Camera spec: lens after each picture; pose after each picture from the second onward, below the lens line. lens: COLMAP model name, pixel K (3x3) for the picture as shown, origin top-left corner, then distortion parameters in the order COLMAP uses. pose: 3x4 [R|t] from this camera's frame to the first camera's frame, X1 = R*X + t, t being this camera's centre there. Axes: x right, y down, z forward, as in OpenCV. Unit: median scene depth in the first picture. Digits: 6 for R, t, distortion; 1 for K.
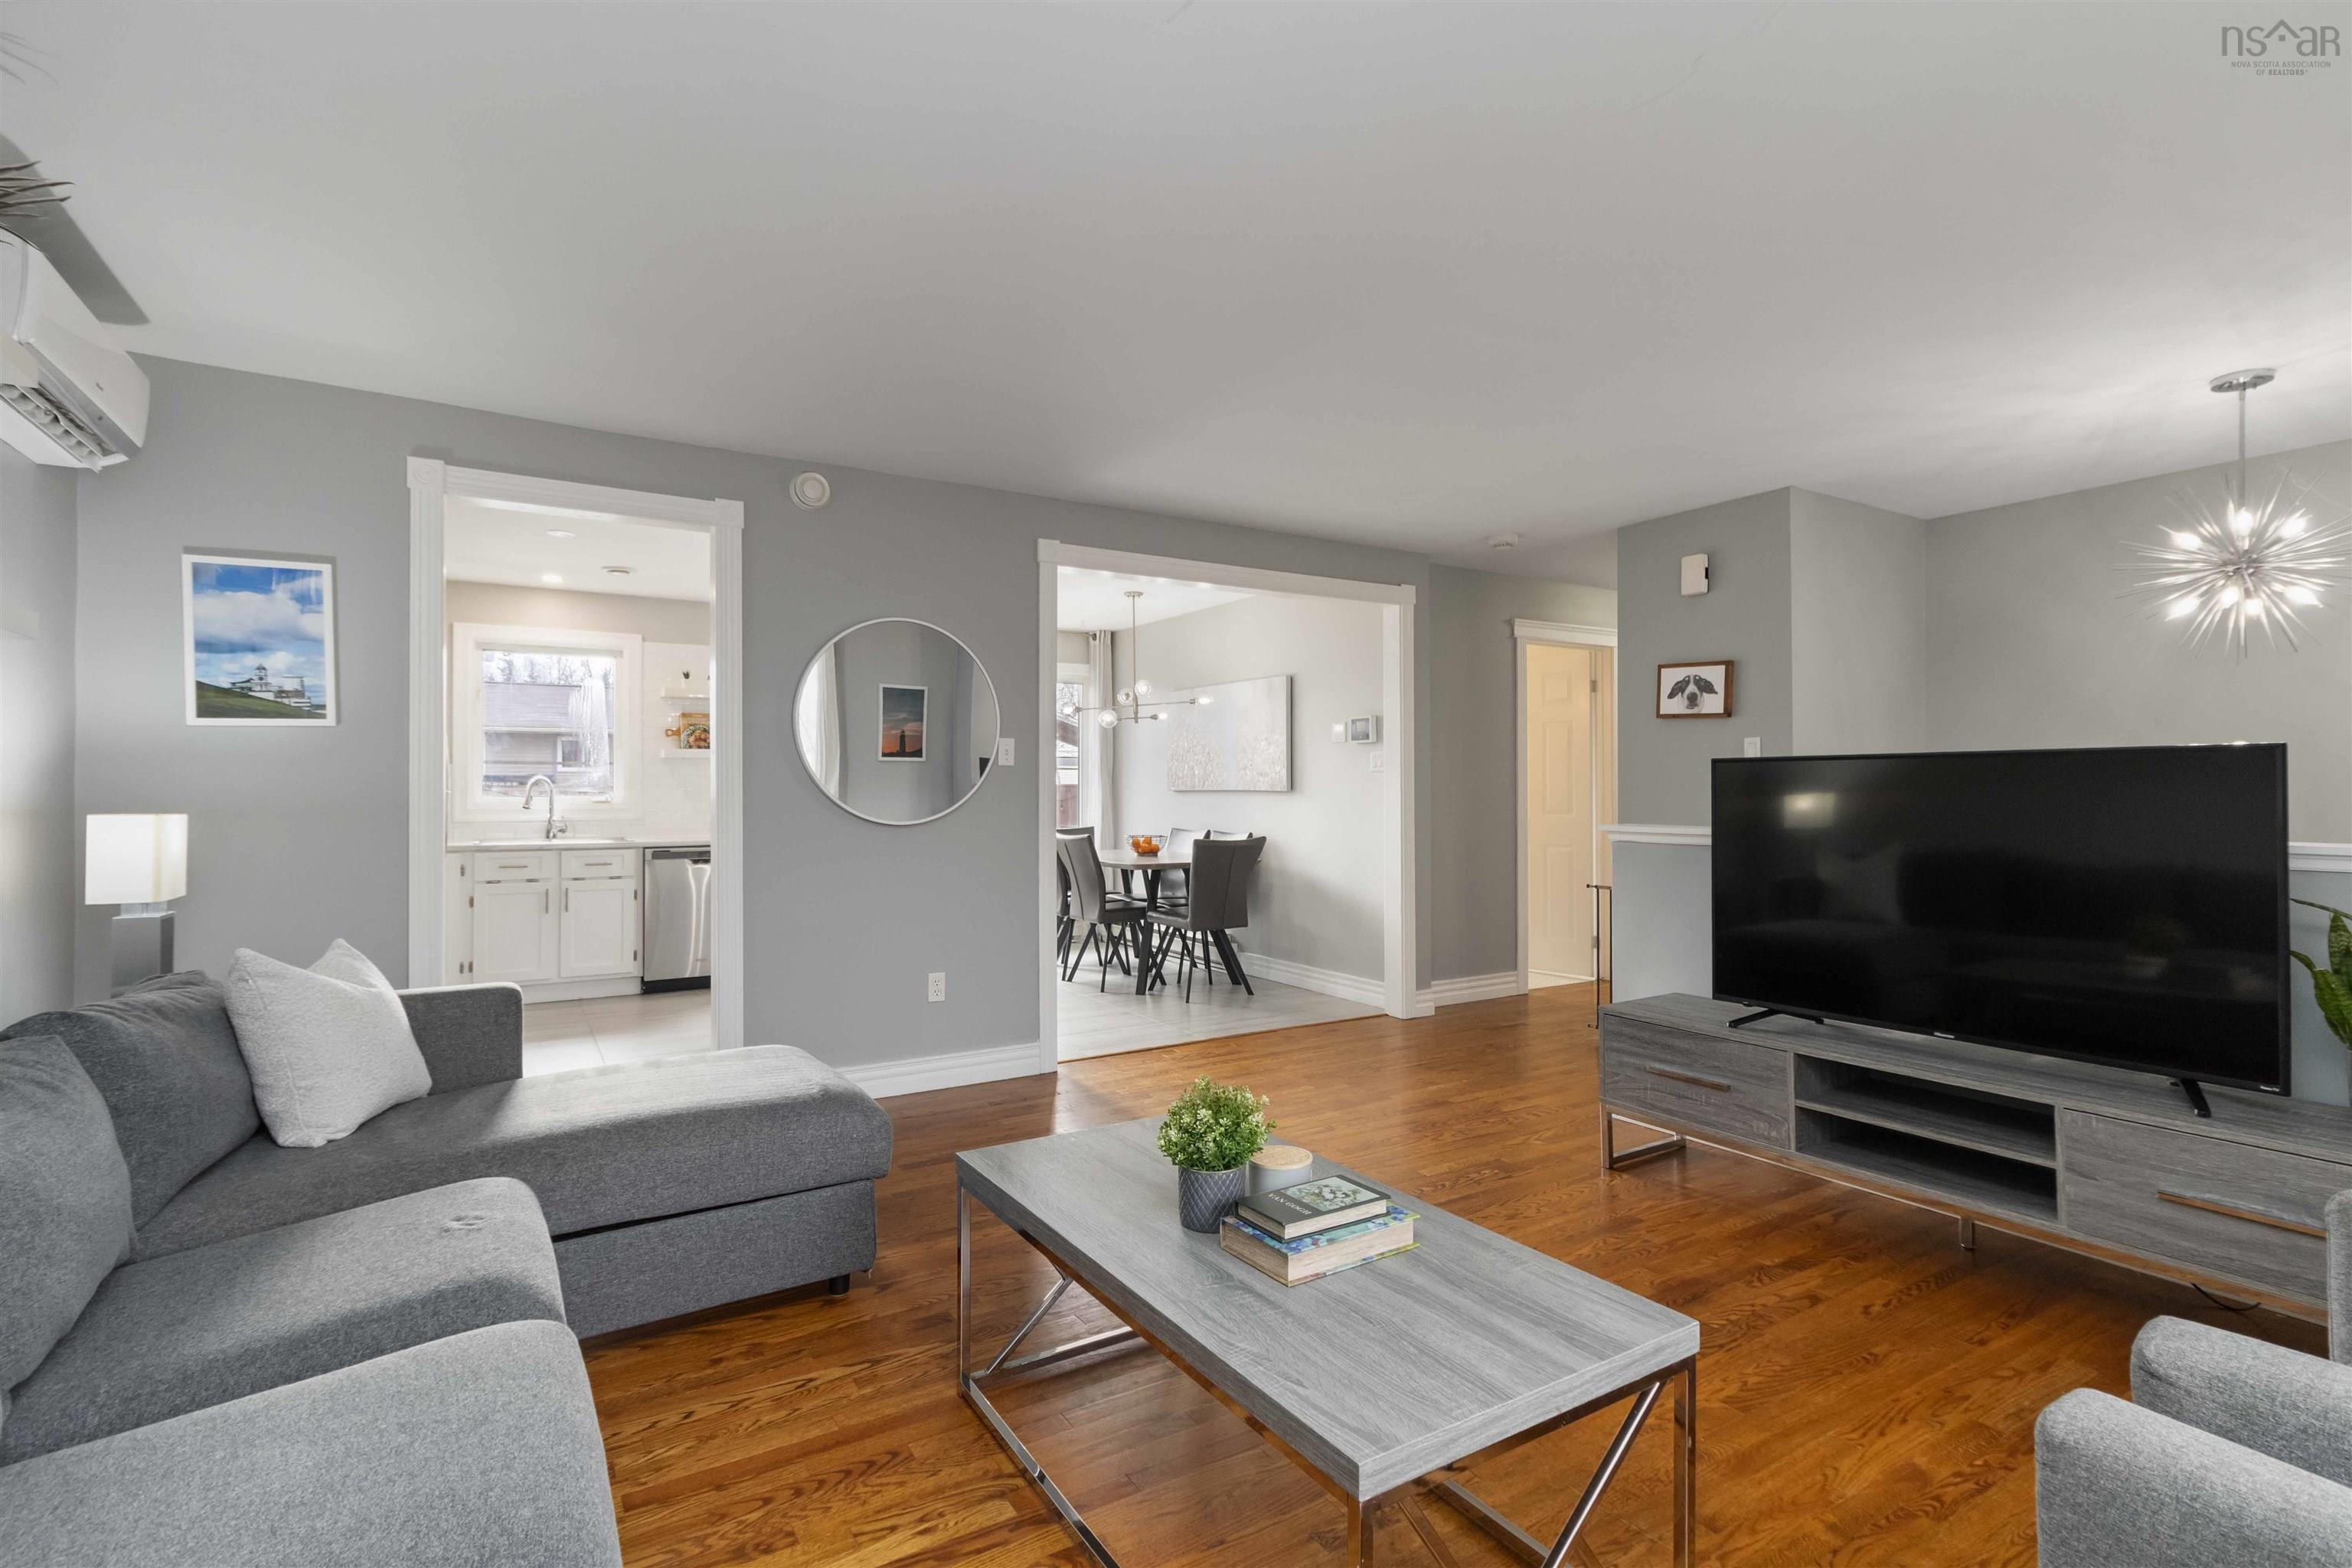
lens RADIAL K [[1096.2, 0, 1213.2], [0, 1096.2, 791.2], [0, 0, 1]] dist [0.003310, -0.000488]
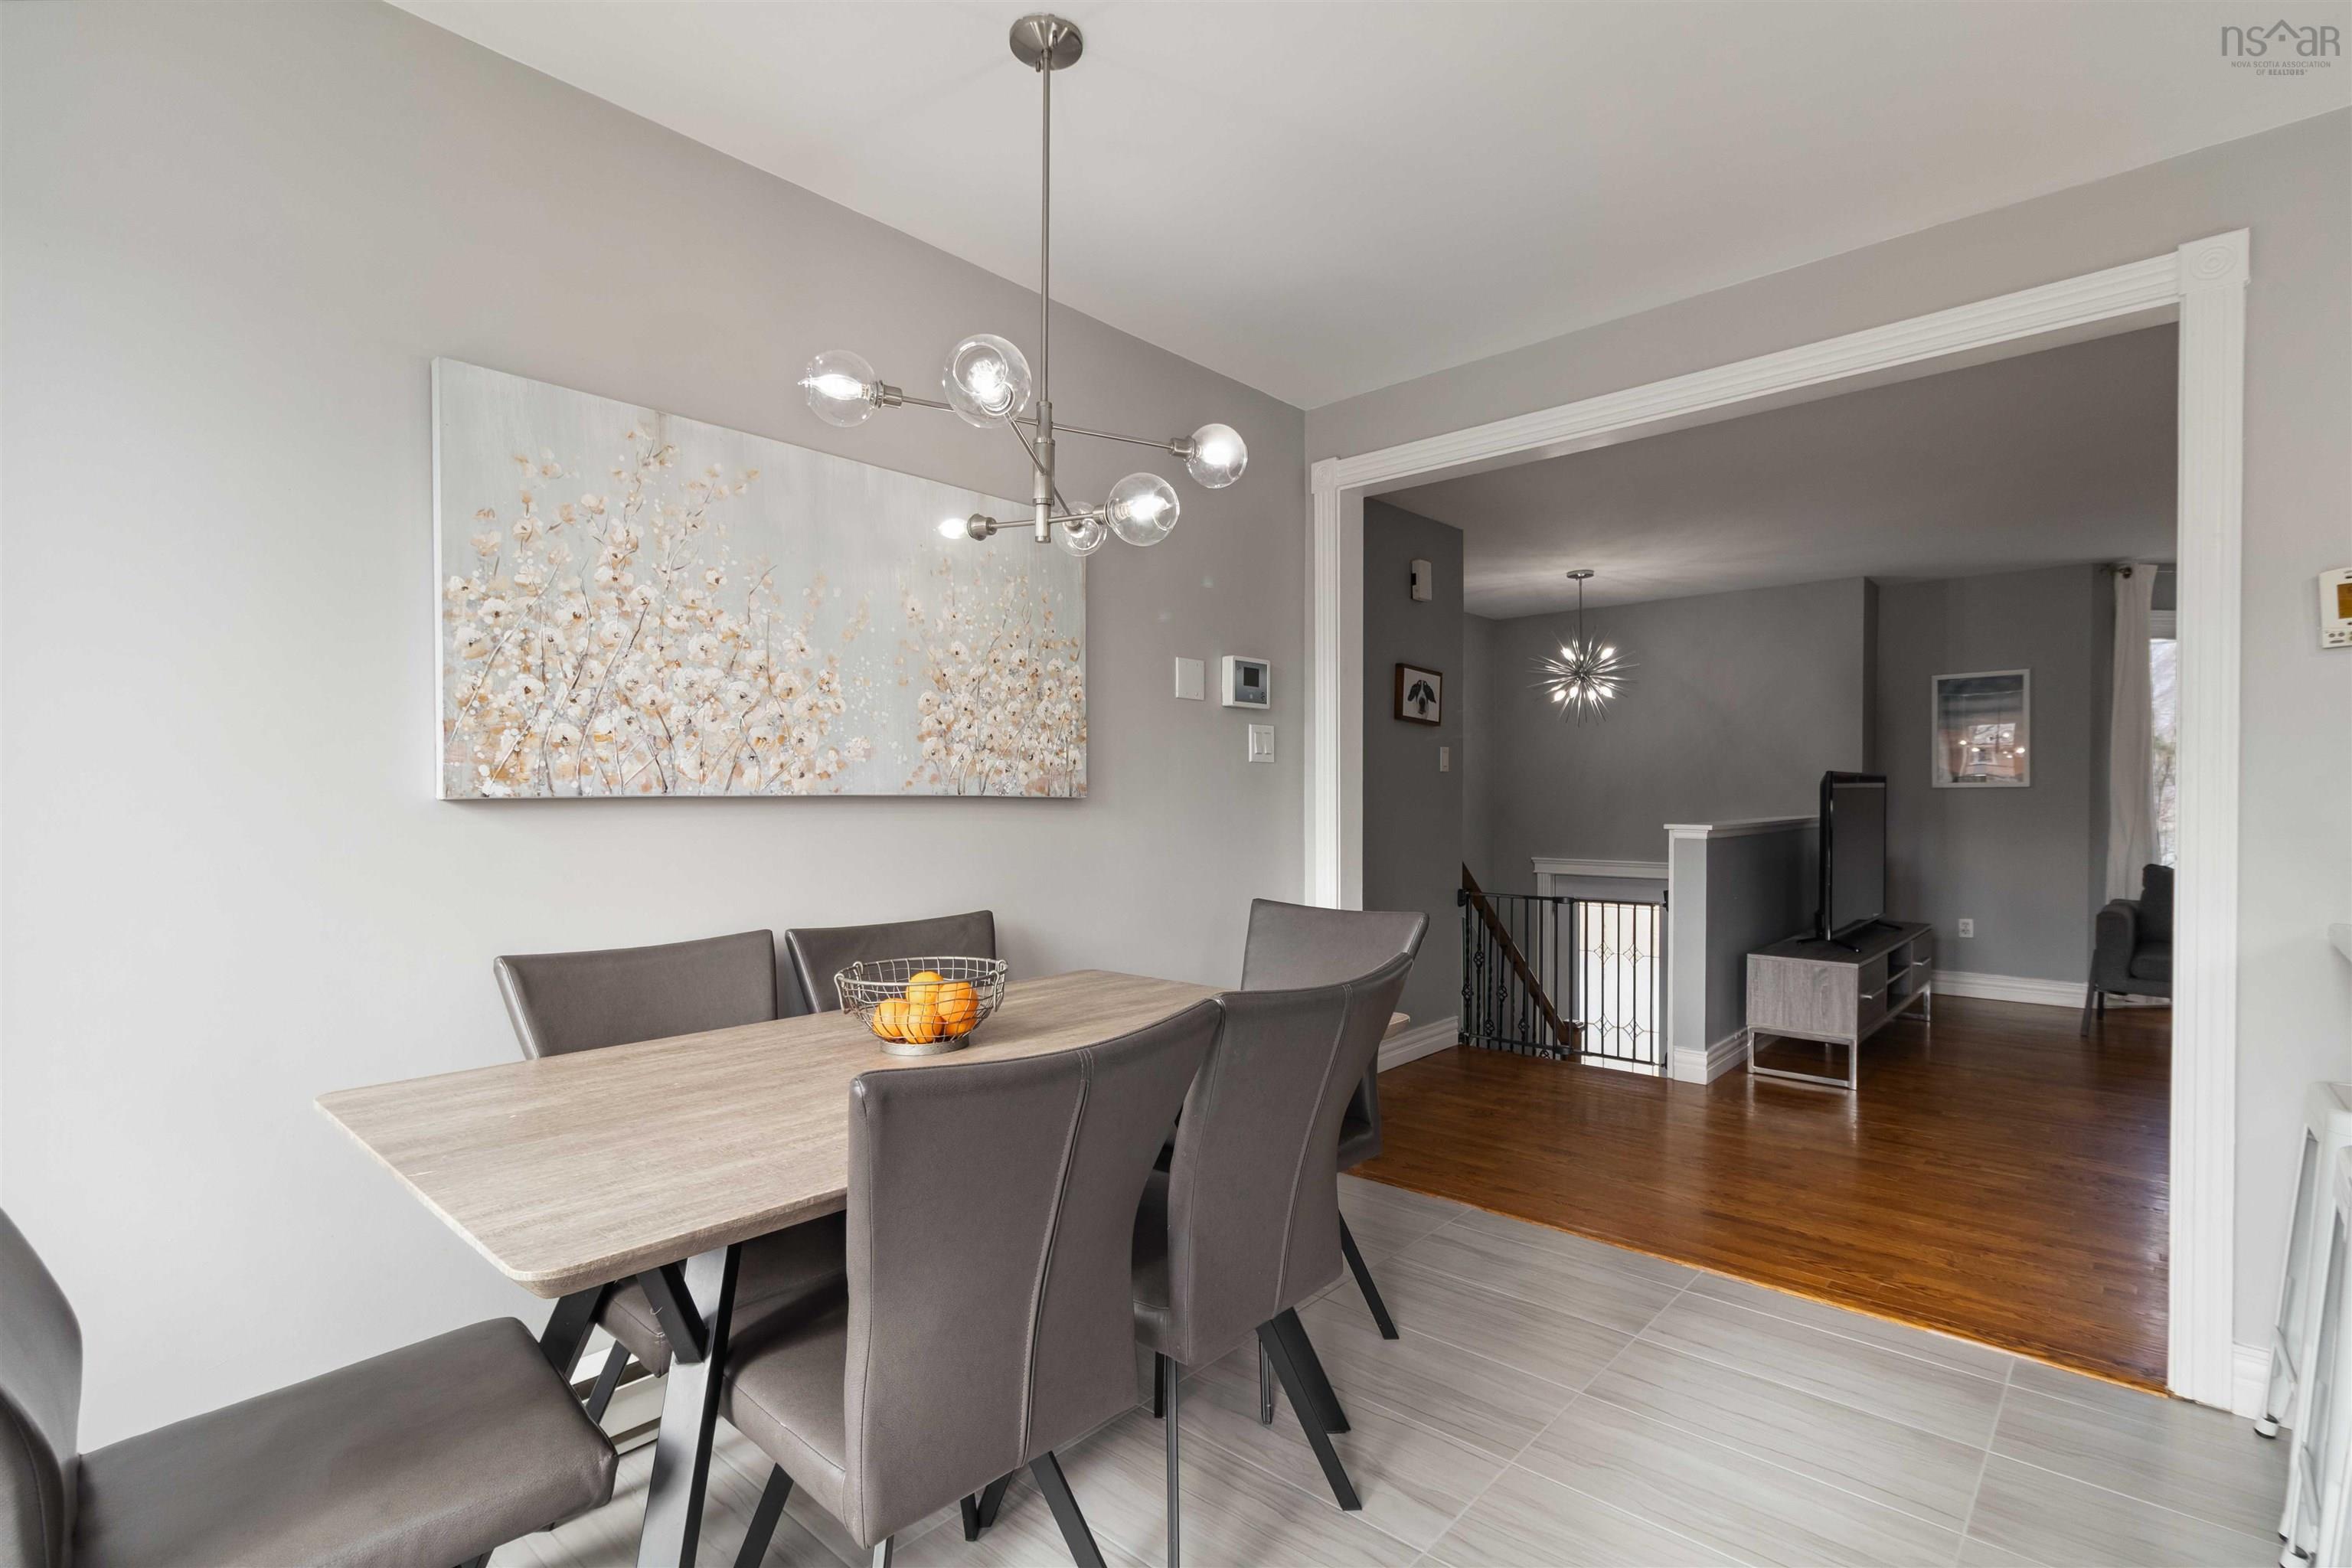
lens RADIAL K [[1096.2, 0, 1182.5], [0, 1096.2, 808.3], [0, 0, 1]] dist [0.003310, -0.000488]
pose [[-0.250412, -0.009825, 0.968090, -0.490017], [0.001783, 0.999942, 0.010609, -0.000123], [-0.968138, 0.004382, -0.250380, 1.496532]]
